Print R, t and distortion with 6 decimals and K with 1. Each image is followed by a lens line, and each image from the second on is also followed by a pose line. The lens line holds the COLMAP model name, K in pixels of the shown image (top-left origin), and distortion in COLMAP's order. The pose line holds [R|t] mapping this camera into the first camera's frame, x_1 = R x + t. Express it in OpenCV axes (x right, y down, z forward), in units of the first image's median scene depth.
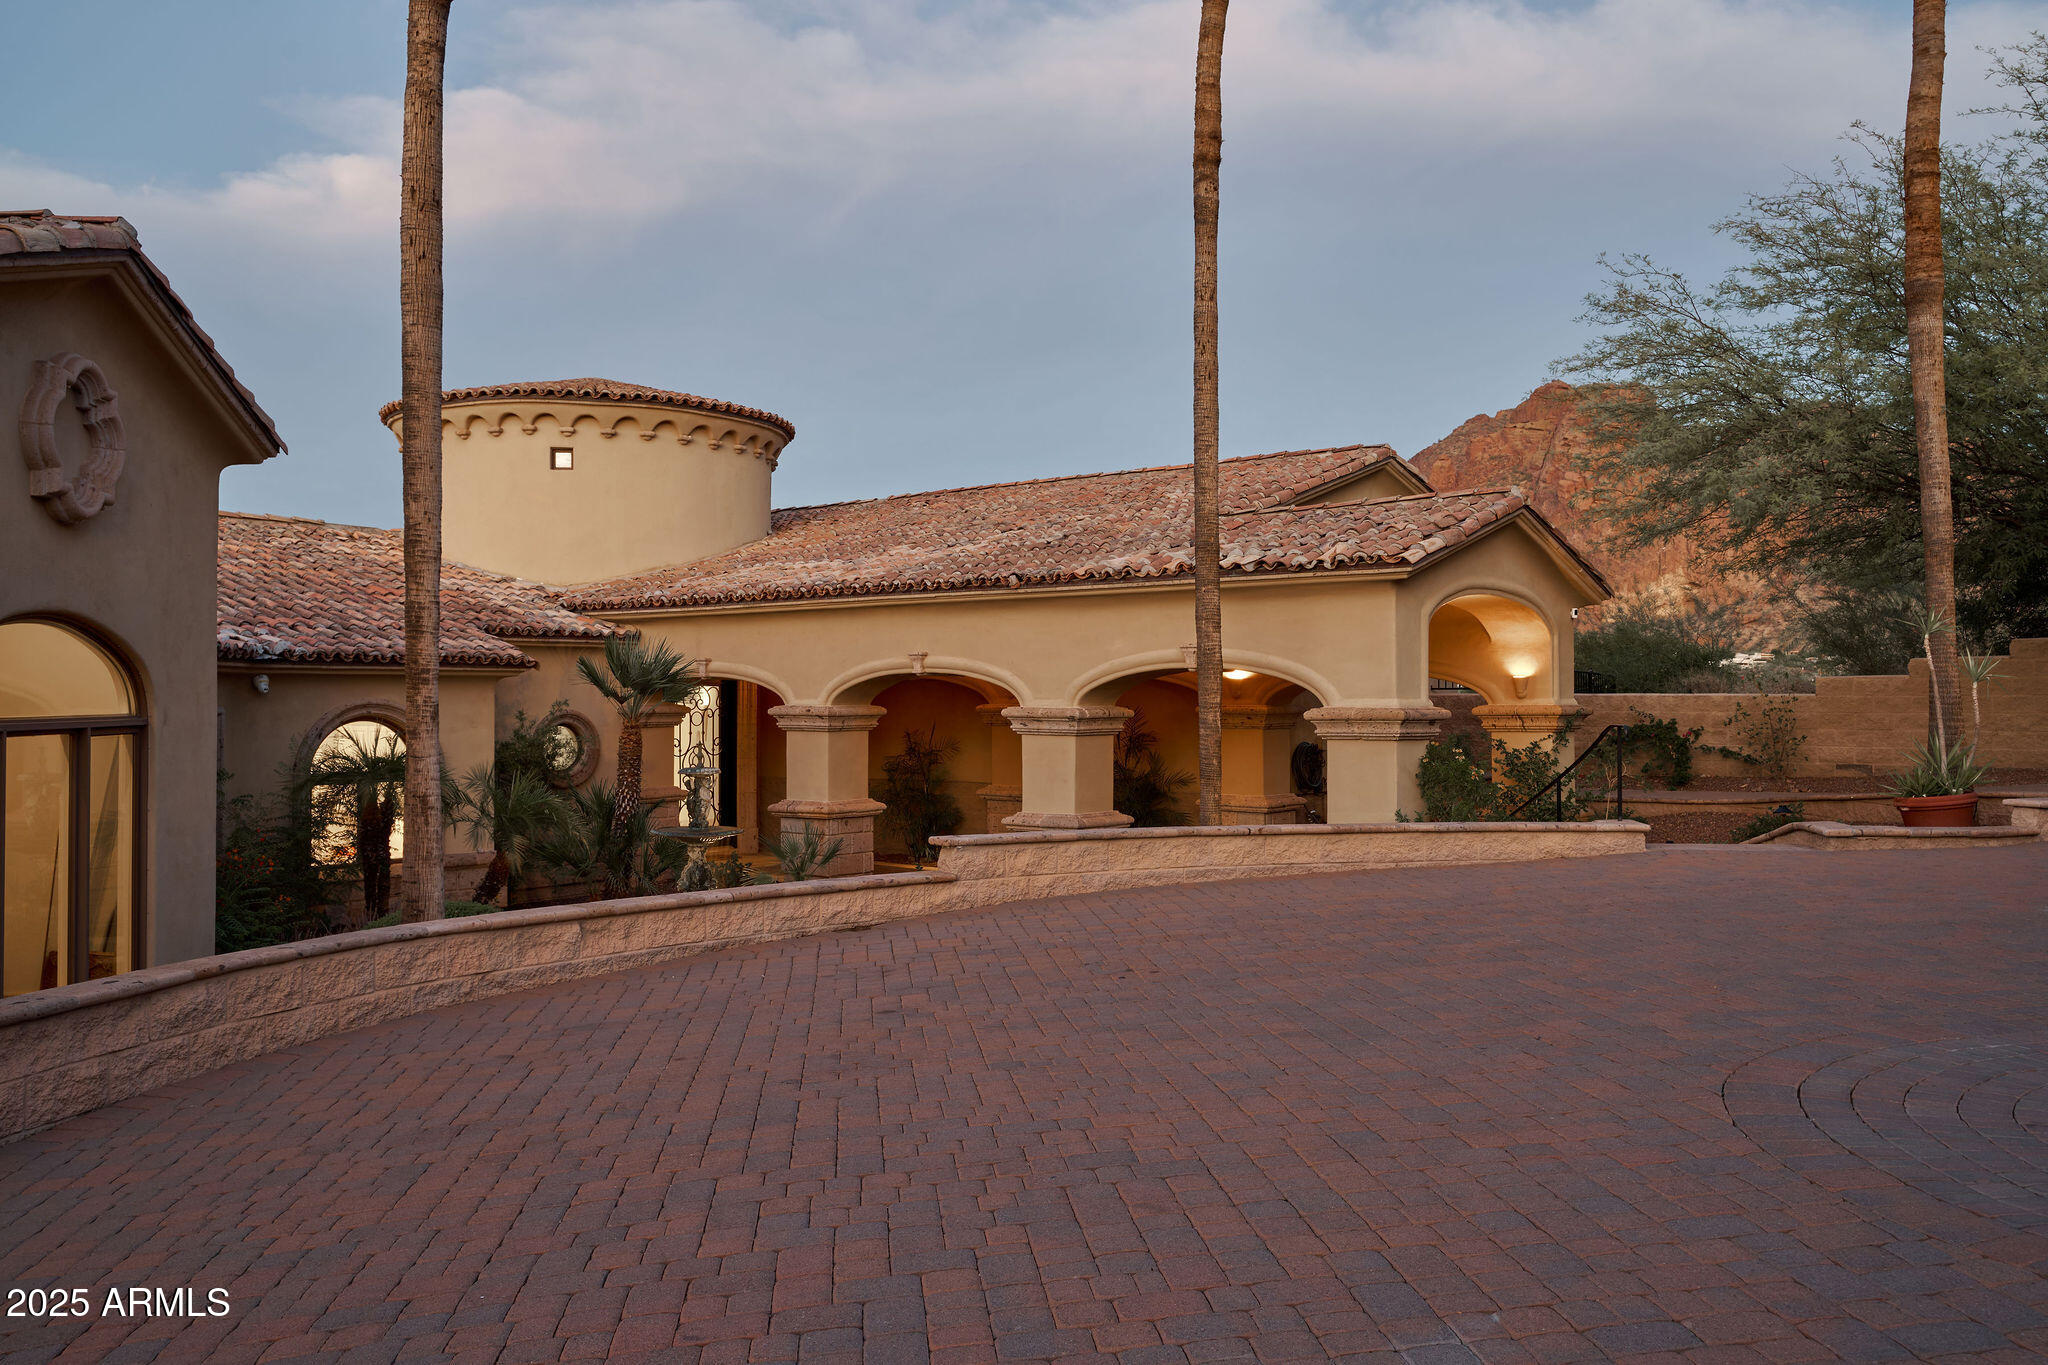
lens RADIAL K [[1269.4, 0, 992.2], [0, 1269.4, 666.9], [0, 0, 1]] dist [0.001268, 0.000539]
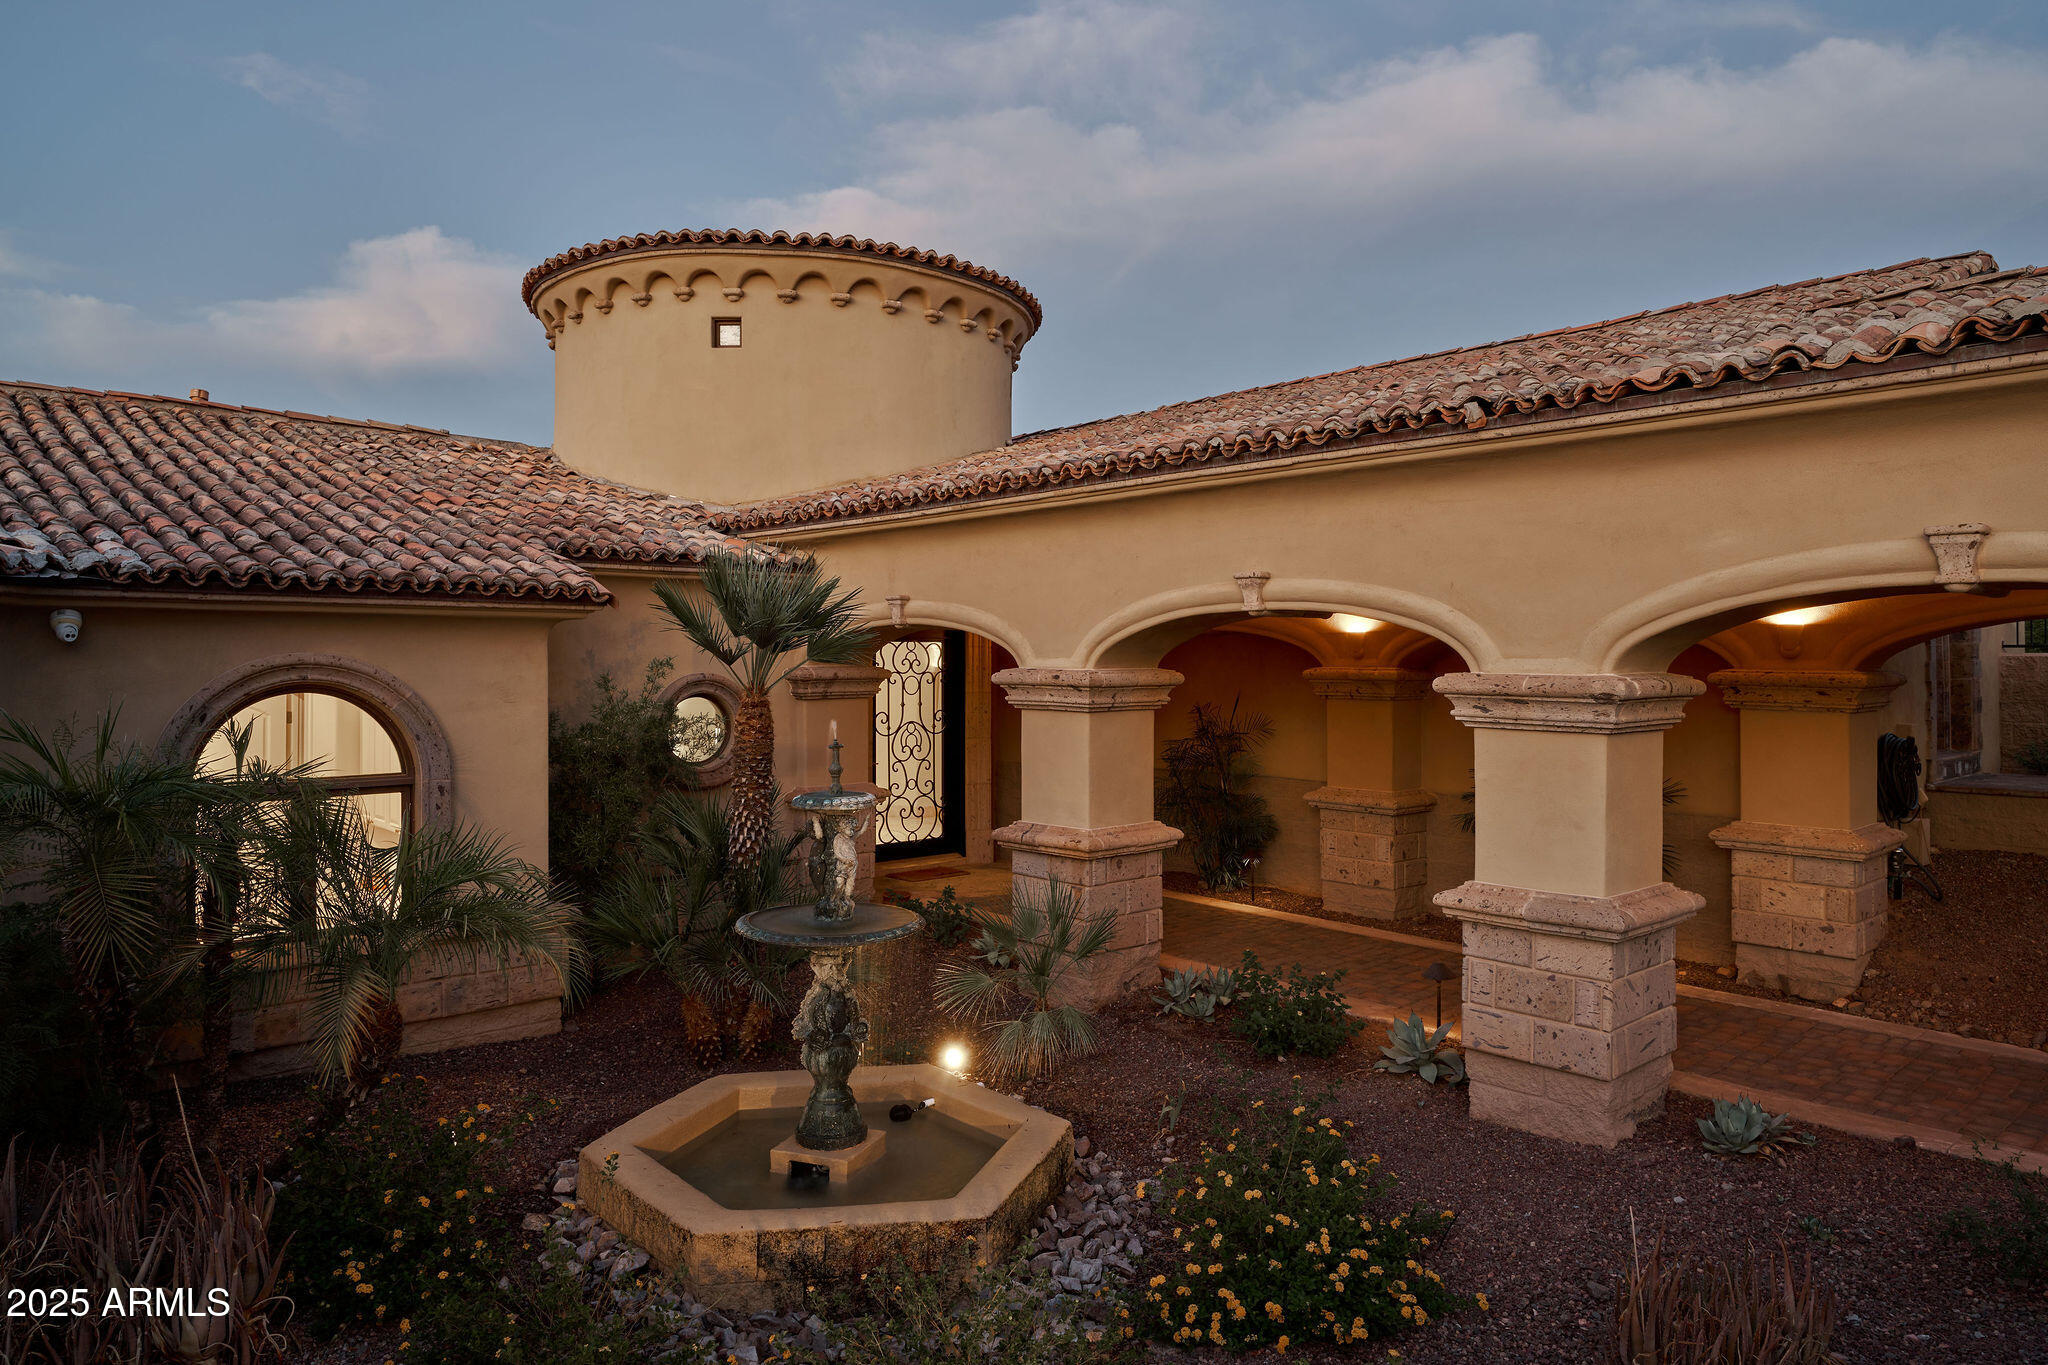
lens RADIAL K [[1269.4, 0, 992.2], [0, 1269.4, 666.9], [0, 0, 1]] dist [0.001268, 0.000539]
pose [[0.980406, 0.003464, -0.196958, -0.053250], [0.002401, 0.999561, 0.029533, 0.011194], [0.196974, -0.029428, 0.979967, 0.384162]]
